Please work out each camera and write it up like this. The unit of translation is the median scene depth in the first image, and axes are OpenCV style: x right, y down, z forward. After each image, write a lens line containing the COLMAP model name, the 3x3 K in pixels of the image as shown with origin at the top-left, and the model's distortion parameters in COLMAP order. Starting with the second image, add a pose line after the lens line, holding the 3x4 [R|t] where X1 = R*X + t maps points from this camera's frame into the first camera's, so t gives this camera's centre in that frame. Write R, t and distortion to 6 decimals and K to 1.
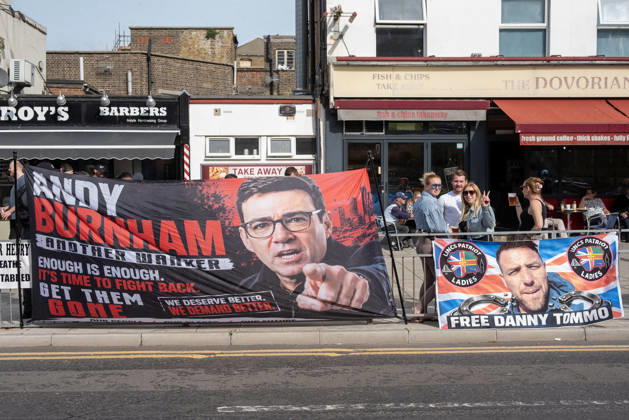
lens RADIAL K [[927.4, 0, 376.3], [0, 927.4, 210.9], [0, 0, 1]] dist [0.026524, 0.022622]
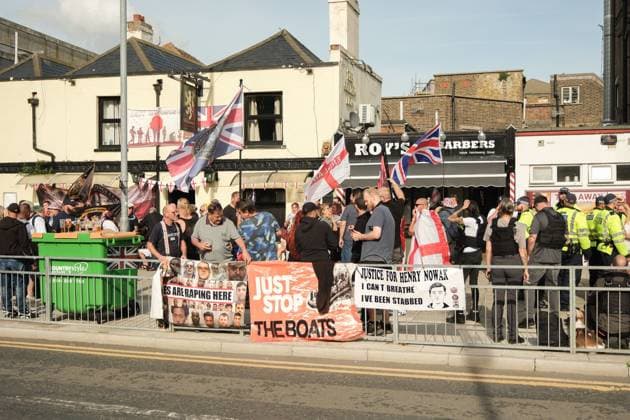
lens RADIAL K [[710.8, 0, 315.0], [0, 710.8, 210.0], [0, 0, 1]] dist [0.013269, 0.001800]
pose [[0.946473, 0.003148, -0.322767, -0.152474], [-0.007233, 0.999908, -0.011458, -0.015326], [0.322702, 0.013180, 0.946409, 0.112513]]
